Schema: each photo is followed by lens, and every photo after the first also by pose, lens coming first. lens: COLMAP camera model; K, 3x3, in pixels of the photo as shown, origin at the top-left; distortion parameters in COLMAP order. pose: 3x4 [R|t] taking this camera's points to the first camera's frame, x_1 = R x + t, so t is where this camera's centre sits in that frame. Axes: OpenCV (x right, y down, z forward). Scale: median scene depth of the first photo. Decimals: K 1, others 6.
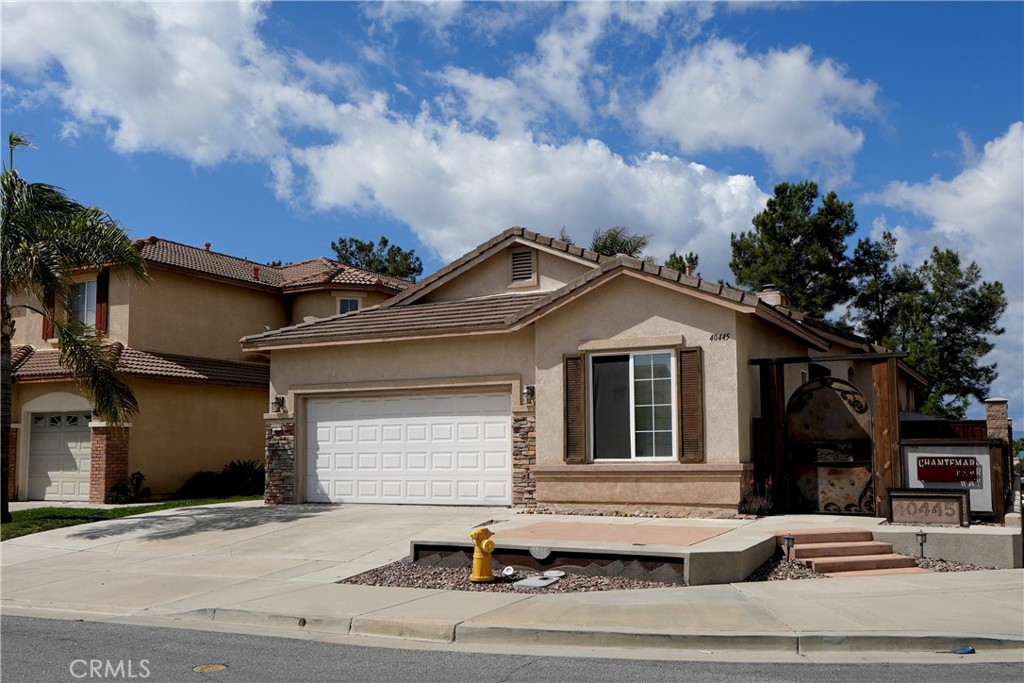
lens RADIAL K [[983.5, 0, 519.7], [0, 983.5, 348.6], [0, 0, 1]] dist [-0.026197, 0.000000]
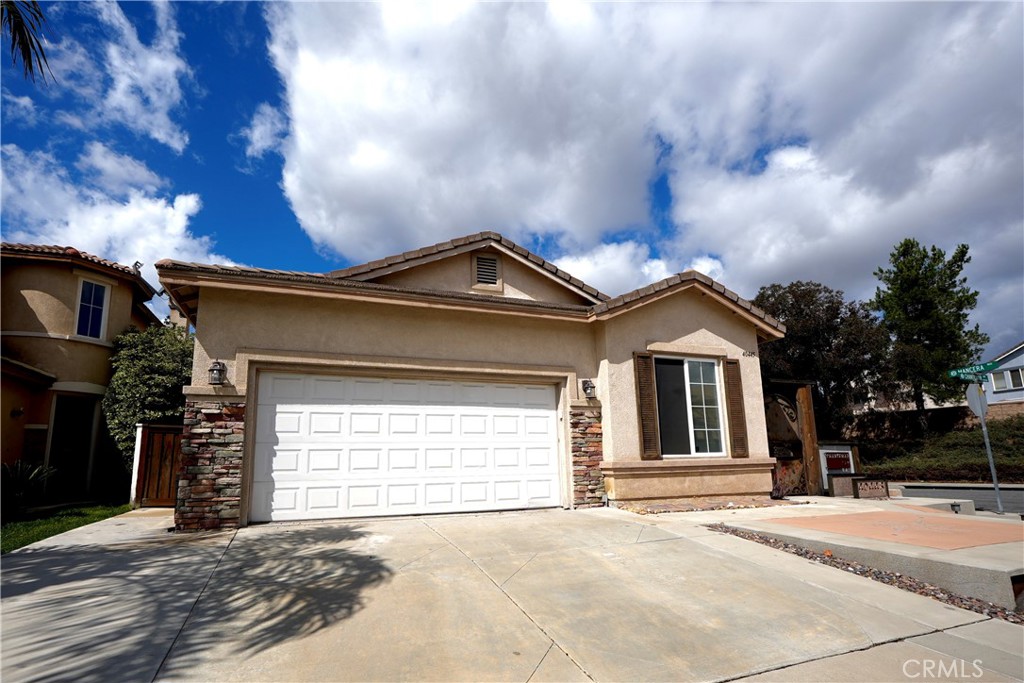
lens RADIAL K [[489.8, 0, 473.1], [0, 489.8, 369.5], [0, 0, 1]] dist [-0.022416, -0.000343]
pose [[0.679087, 0.130507, 0.722364, -0.451612], [-0.072415, 0.991179, -0.110996, 0.096489], [-0.730477, 0.023066, 0.682547, 0.808283]]
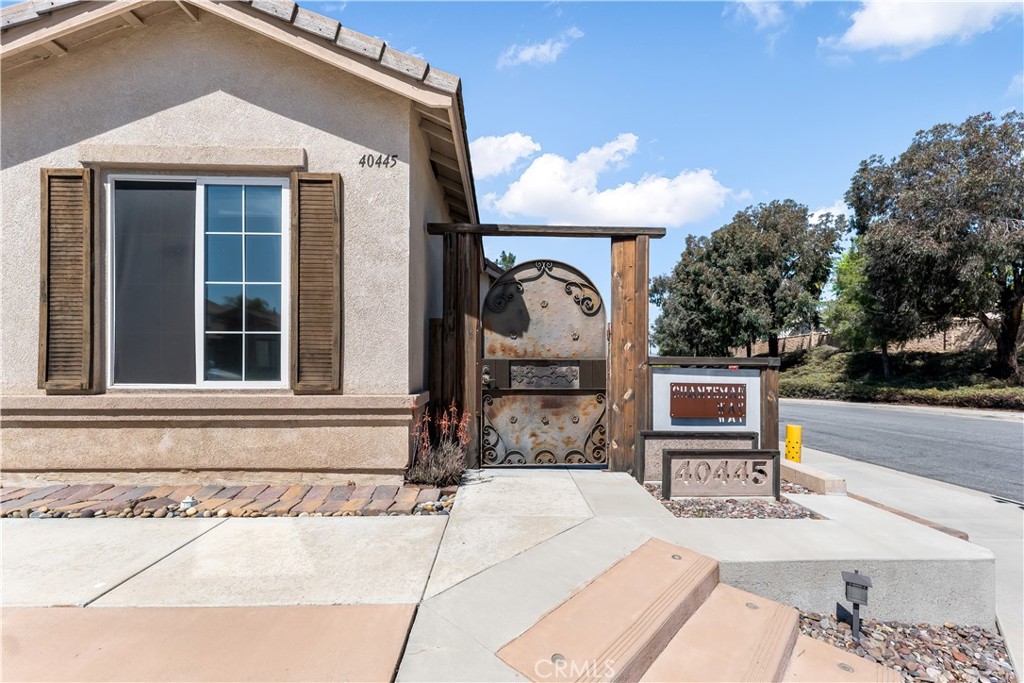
lens RADIAL K [[422.6, 0, 514.7], [0, 422.6, 365.8], [0, 0, 1]] dist [-0.001062, 0.000753]
pose [[0.873123, 0.006212, 0.487461, 0.151975], [-0.063123, 0.992942, 0.100409, 0.069452], [-0.483397, -0.118440, 0.867352, 0.727279]]
